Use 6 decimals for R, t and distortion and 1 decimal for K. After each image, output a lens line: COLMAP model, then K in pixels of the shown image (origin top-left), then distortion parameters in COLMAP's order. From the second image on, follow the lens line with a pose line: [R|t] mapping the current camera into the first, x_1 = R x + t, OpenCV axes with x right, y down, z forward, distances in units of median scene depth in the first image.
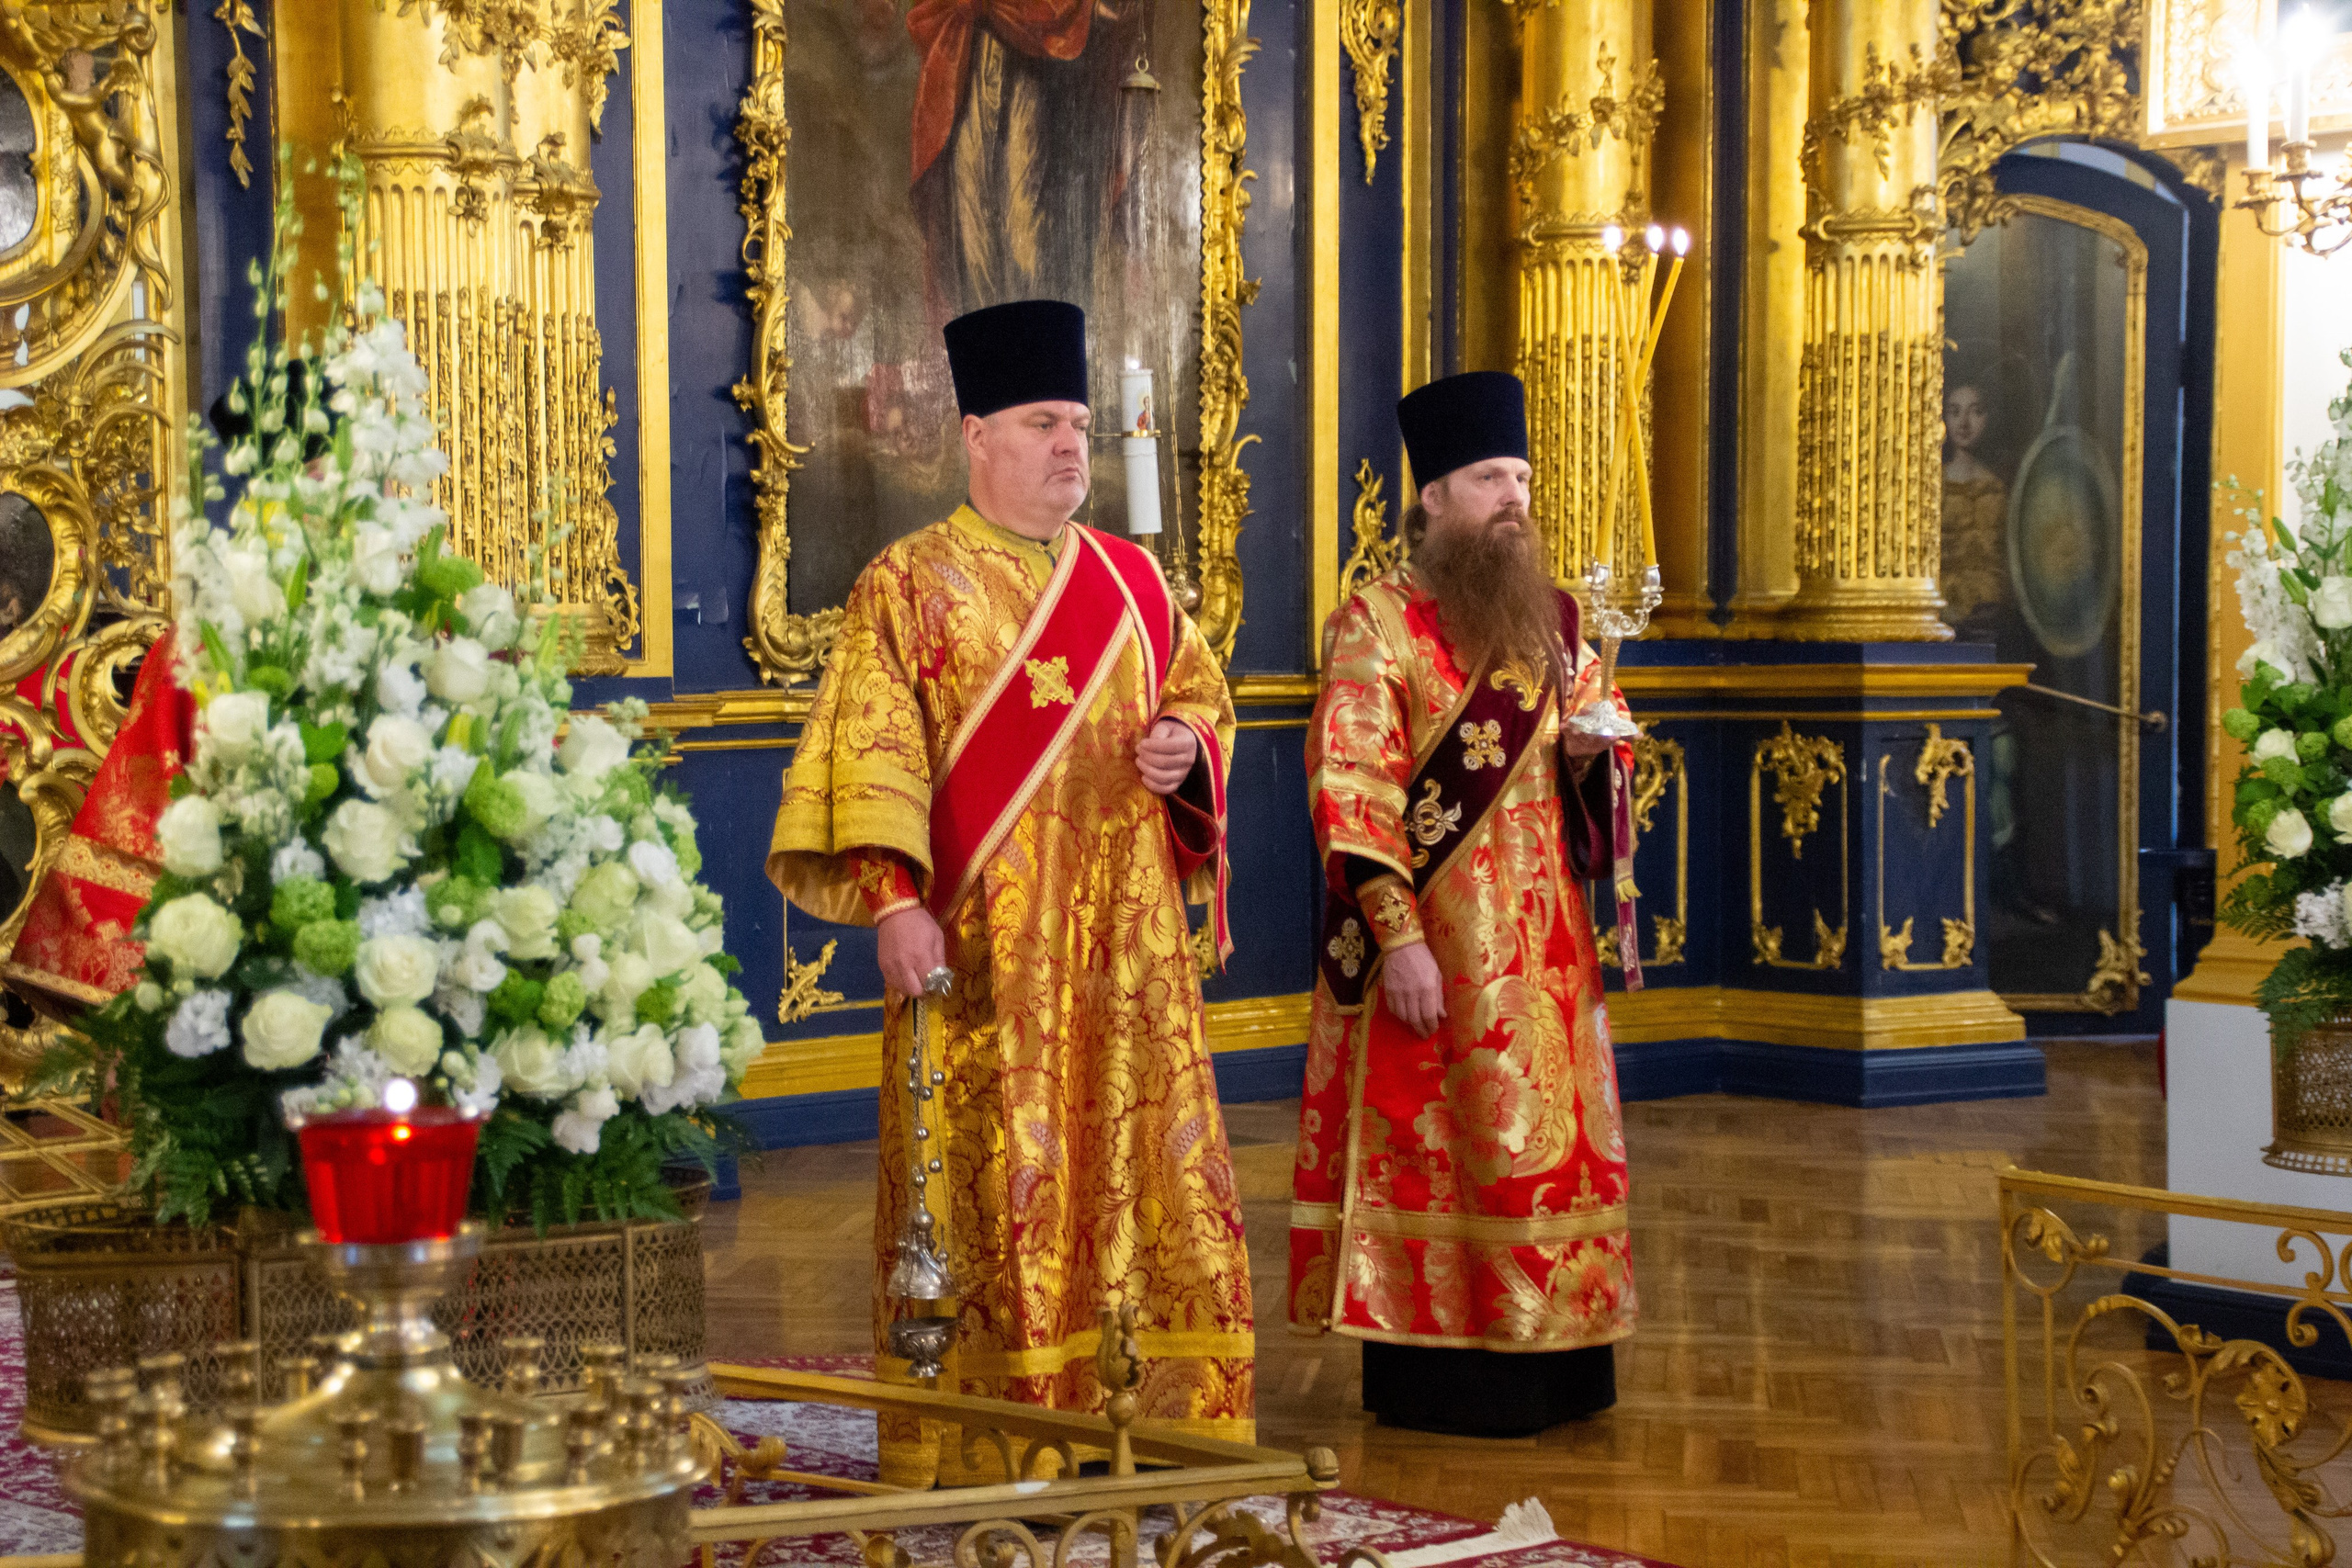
lens RADIAL K [[4925.8, 0, 1174.2], [0, 4925.8, 838.4], [0, 0, 1]] dist [0.401901, 0.477220]
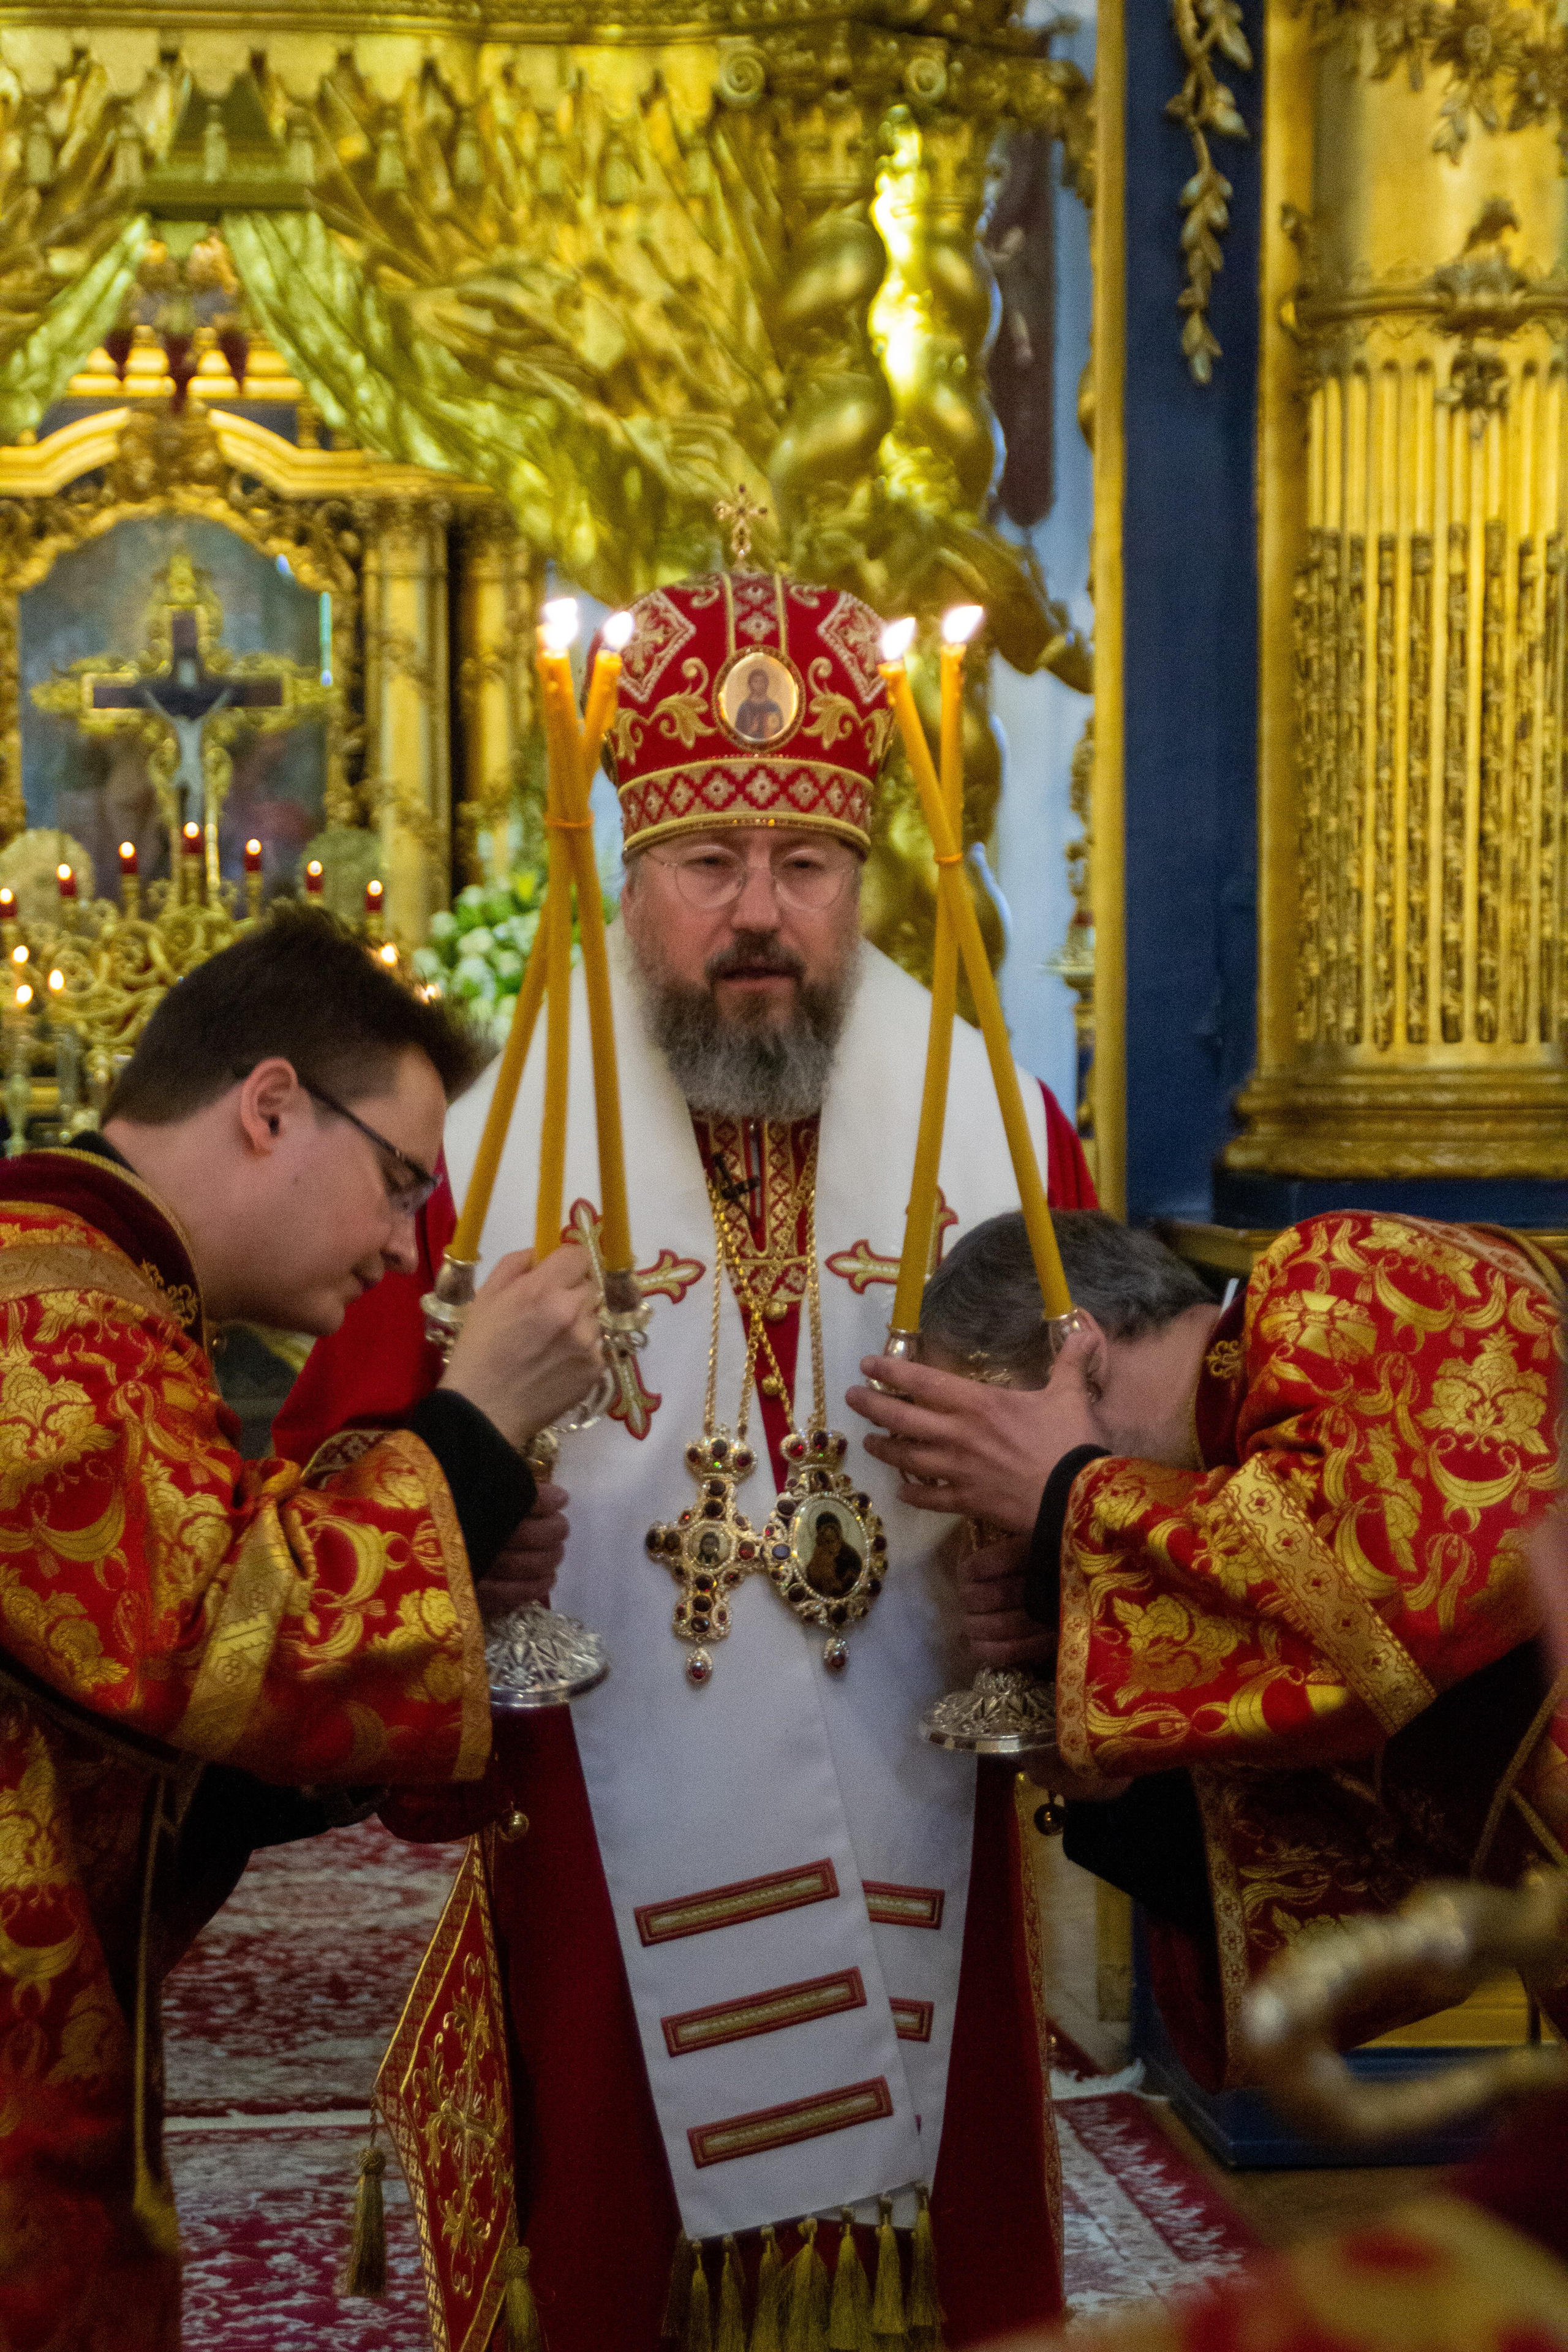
lens RADIAL K [[6571.9, 0, 797.2], [0, 6571.9, 1218.0], [0, 0, 1]] dist [0.578181, 2.116783]
pose [[0.842711, 0.024334, -0.537816, 0.193412], [-0.028544, 0.999592, 0.000502, -0.021424], [0.537609, 0.014929, 0.843062, 0.241787]]
